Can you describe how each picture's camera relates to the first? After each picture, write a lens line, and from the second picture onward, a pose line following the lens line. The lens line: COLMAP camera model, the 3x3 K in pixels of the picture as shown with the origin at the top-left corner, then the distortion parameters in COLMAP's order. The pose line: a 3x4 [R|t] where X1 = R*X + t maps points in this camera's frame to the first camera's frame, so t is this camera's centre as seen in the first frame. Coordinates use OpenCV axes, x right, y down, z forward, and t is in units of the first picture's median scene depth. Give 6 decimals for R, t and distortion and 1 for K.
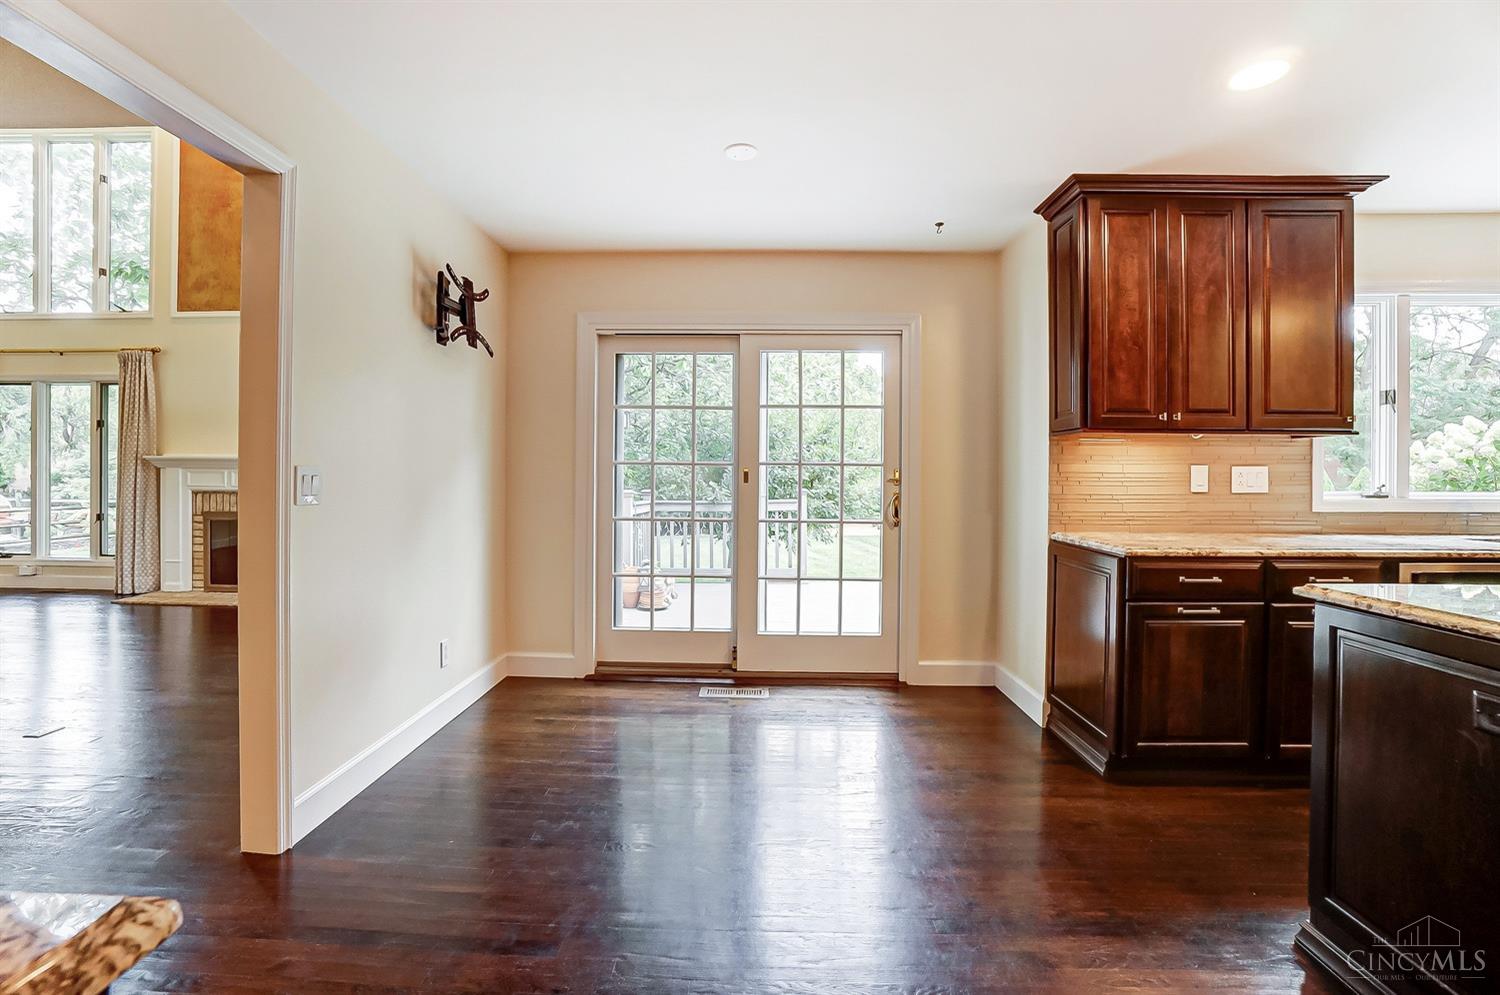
lens RADIAL K [[666.8, 0, 743.4], [0, 666.8, 481.5], [0, 0, 1]] dist [-0.035758, 0.006950]
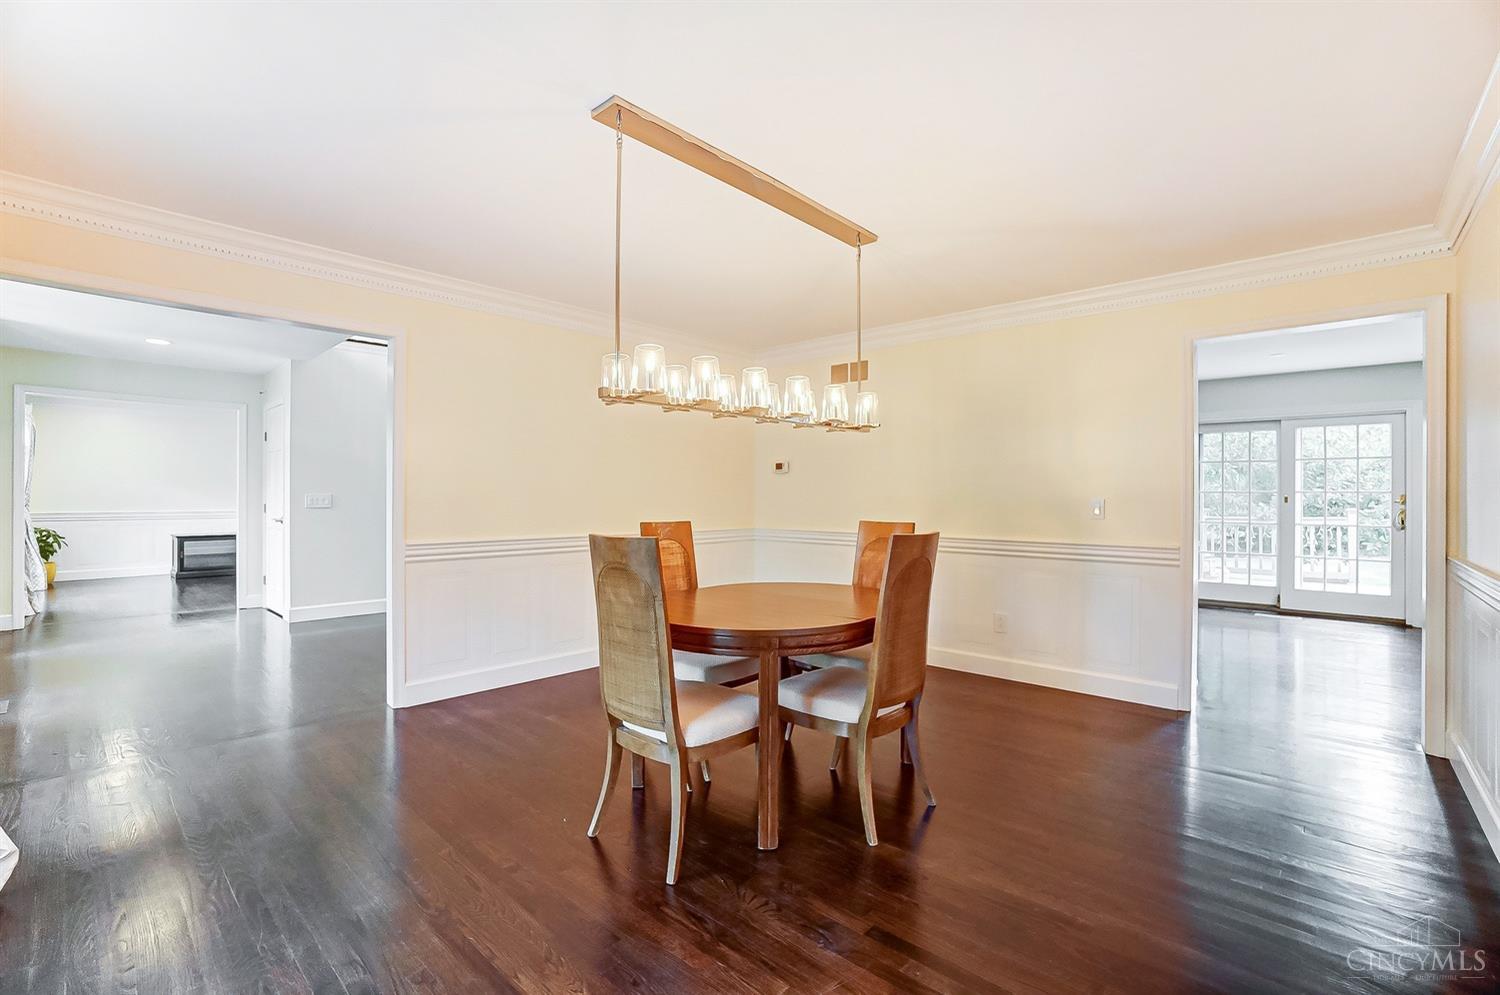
lens RADIAL K [[666.8, 0, 748.3], [0, 666.8, 497.0], [0, 0, 1]] dist [-0.035758, 0.006950]
pose [[0.760657, -0.007163, -0.649115, 0.041895], [-0.000478, 0.999933, -0.011594, 0.006280], [0.649154, 0.009129, 0.760602, -1.239891]]
